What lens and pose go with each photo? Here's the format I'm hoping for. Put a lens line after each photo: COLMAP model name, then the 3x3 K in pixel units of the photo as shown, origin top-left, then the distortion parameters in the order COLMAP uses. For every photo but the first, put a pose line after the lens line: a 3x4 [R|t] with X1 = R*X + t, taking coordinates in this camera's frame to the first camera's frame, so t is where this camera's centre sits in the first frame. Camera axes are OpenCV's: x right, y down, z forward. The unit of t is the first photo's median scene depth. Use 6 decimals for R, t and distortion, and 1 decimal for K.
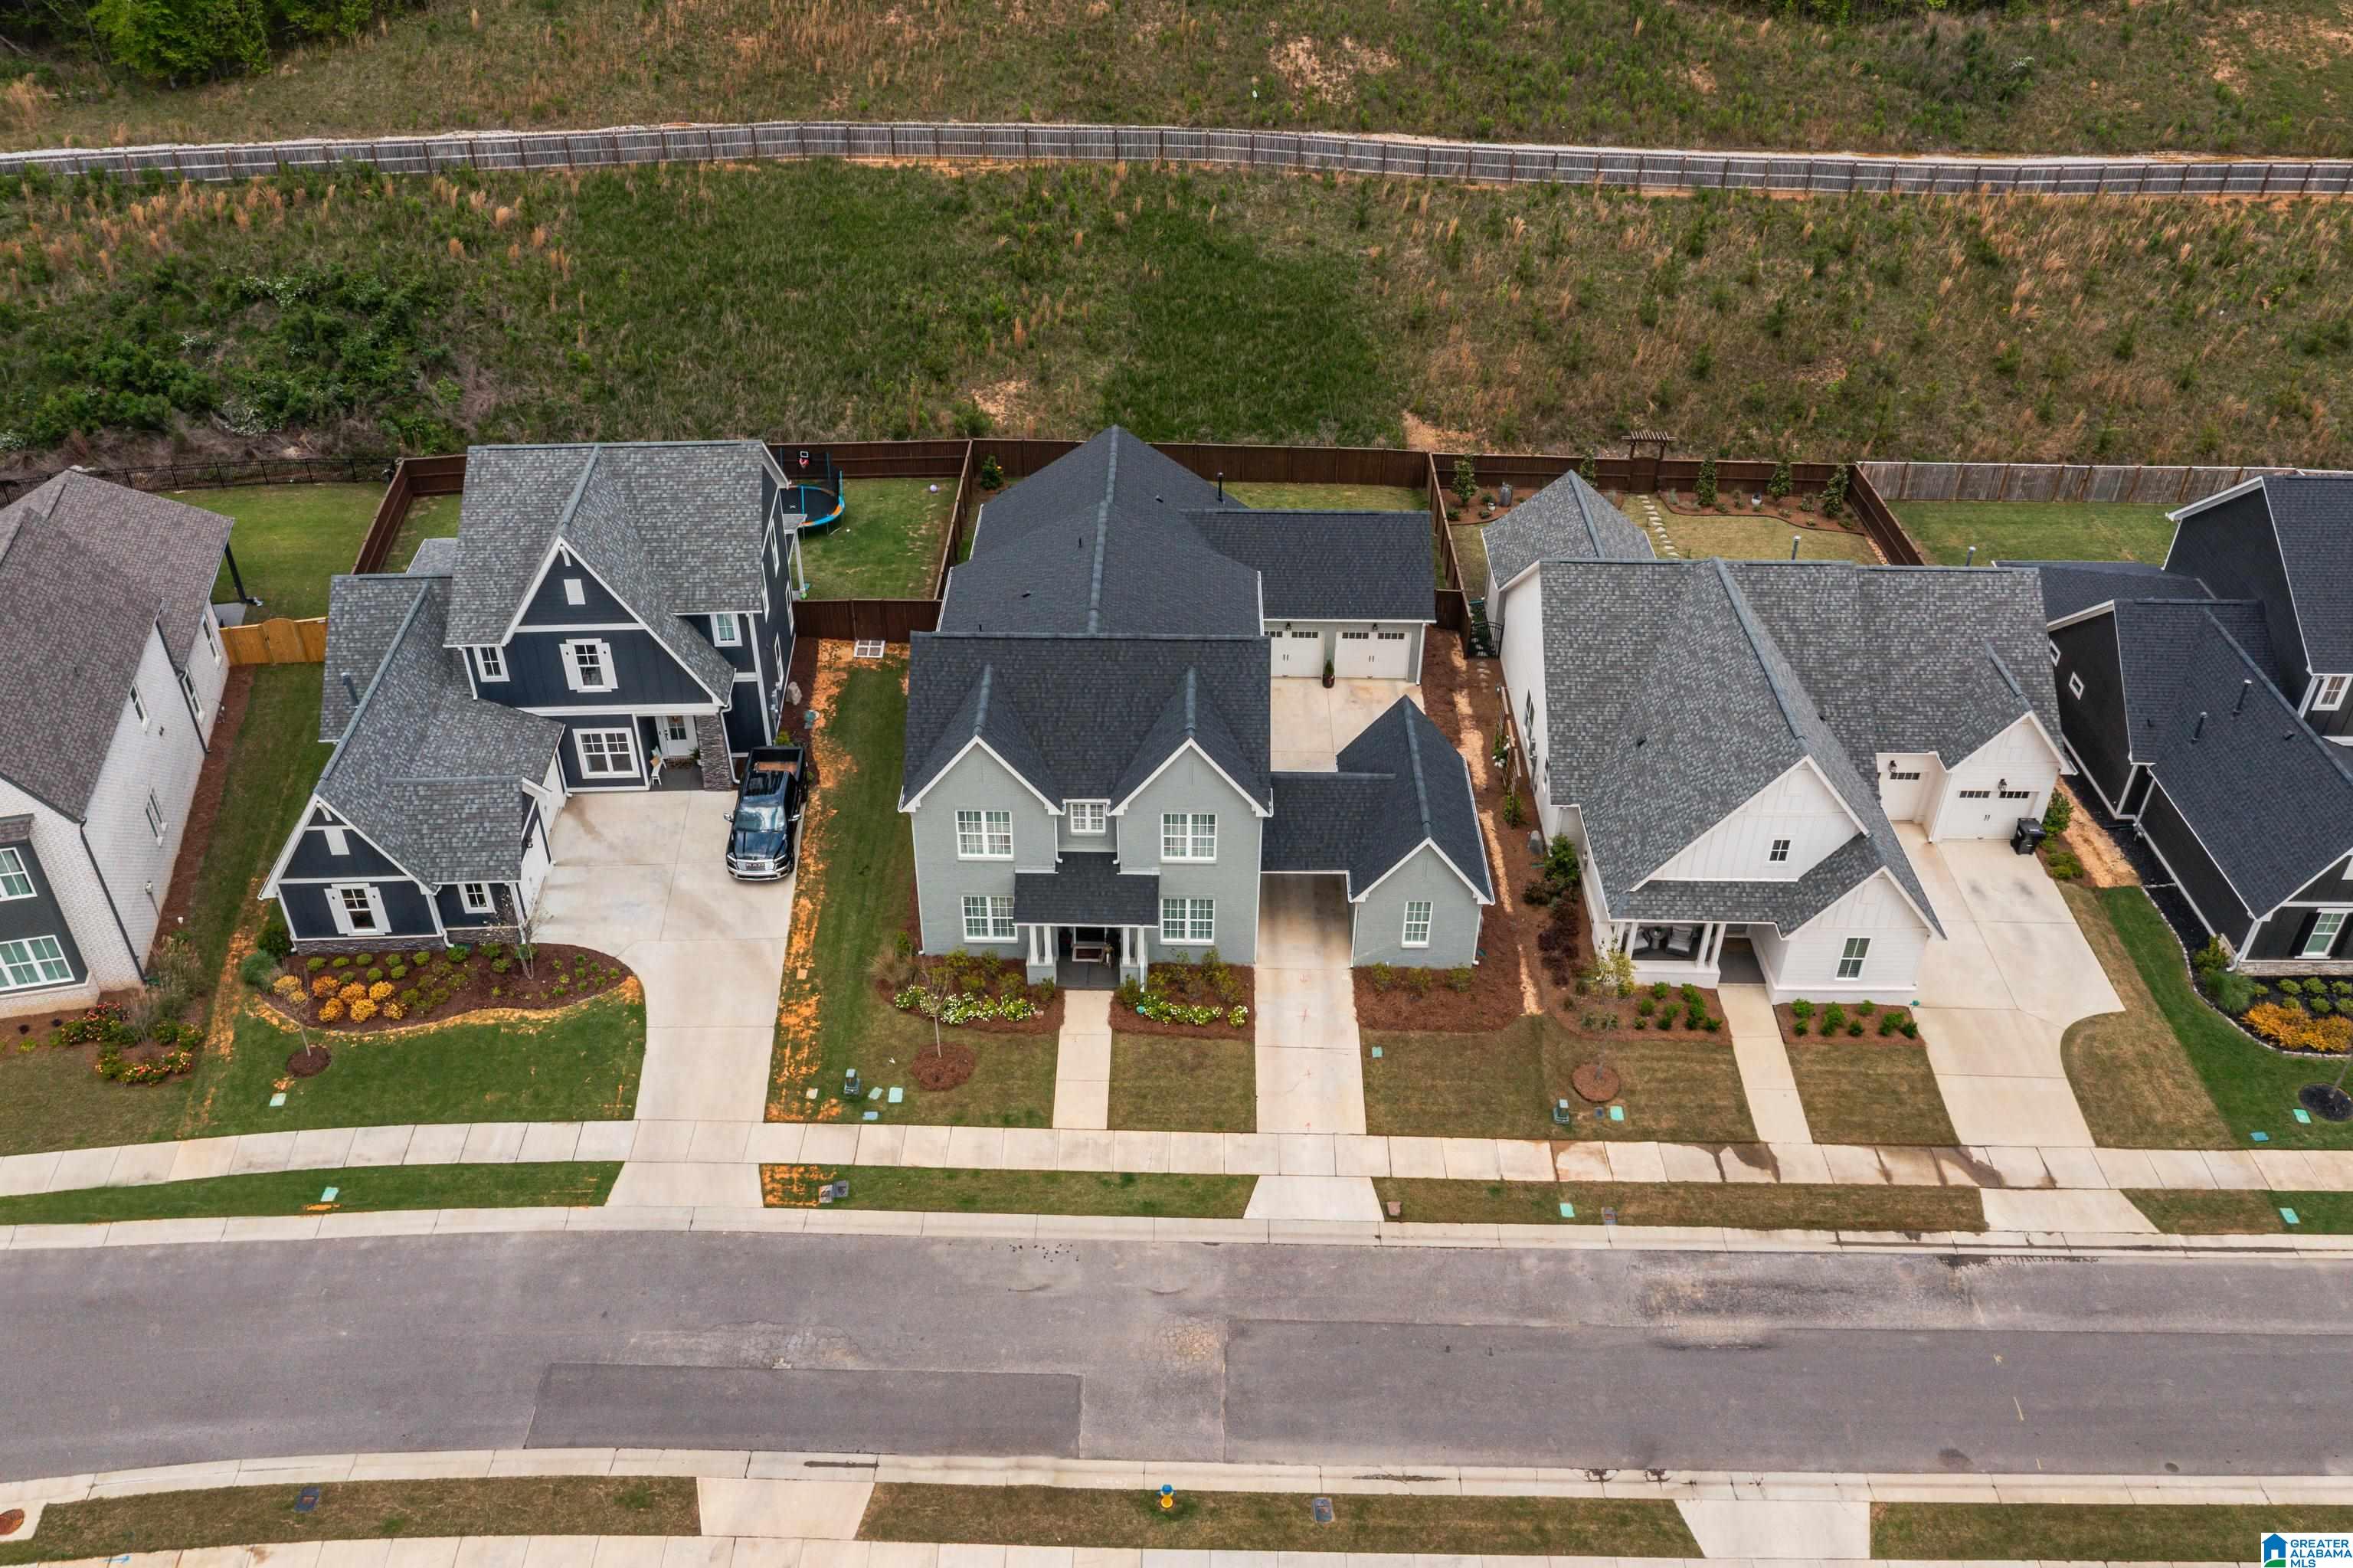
lens RADIAL K [[1849.3, 0, 1176.5], [0, 1849.3, 784.0], [0, 0, 1]] dist [-0.015421, 0.004320]
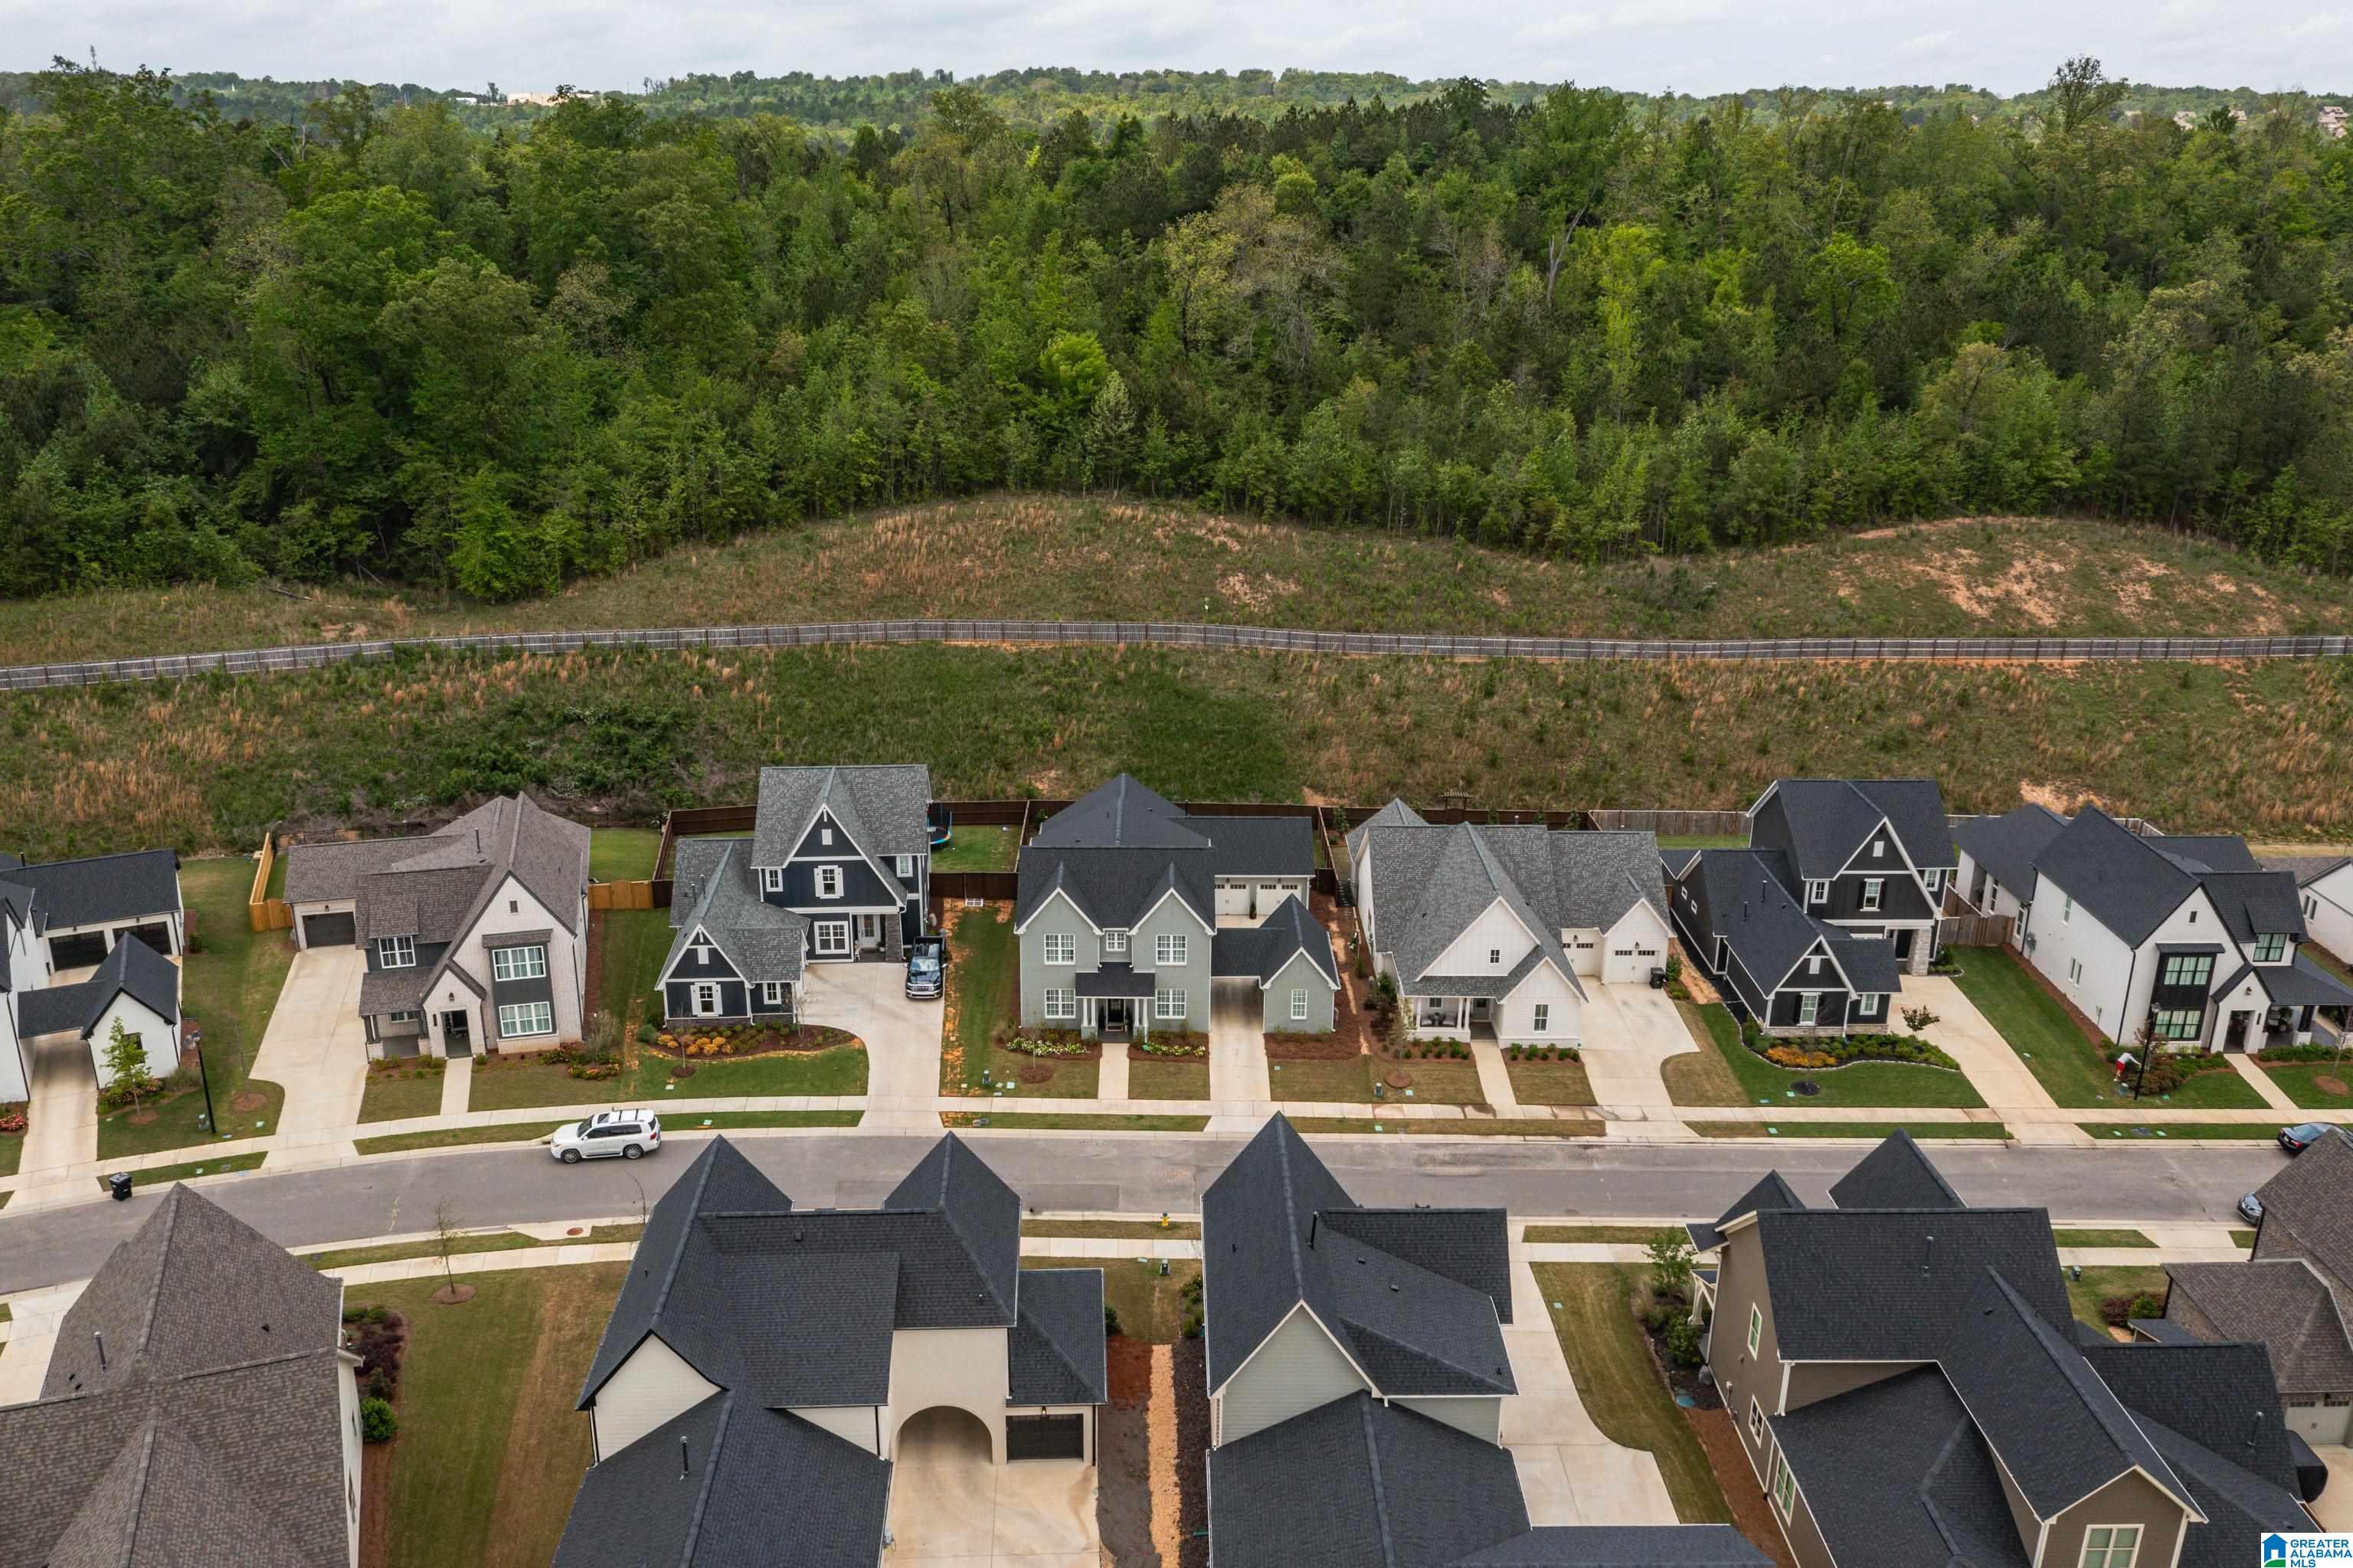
lens RADIAL K [[1849.3, 0, 1176.5], [0, 1849.3, 784.0], [0, 0, 1]] dist [-0.015421, 0.004320]
pose [[0.999829, -0.005315, 0.017738, -0.019371], [0.010275, 0.956160, -0.292664, 0.396889], [-0.015405, 0.292796, 0.956051, -0.777749]]
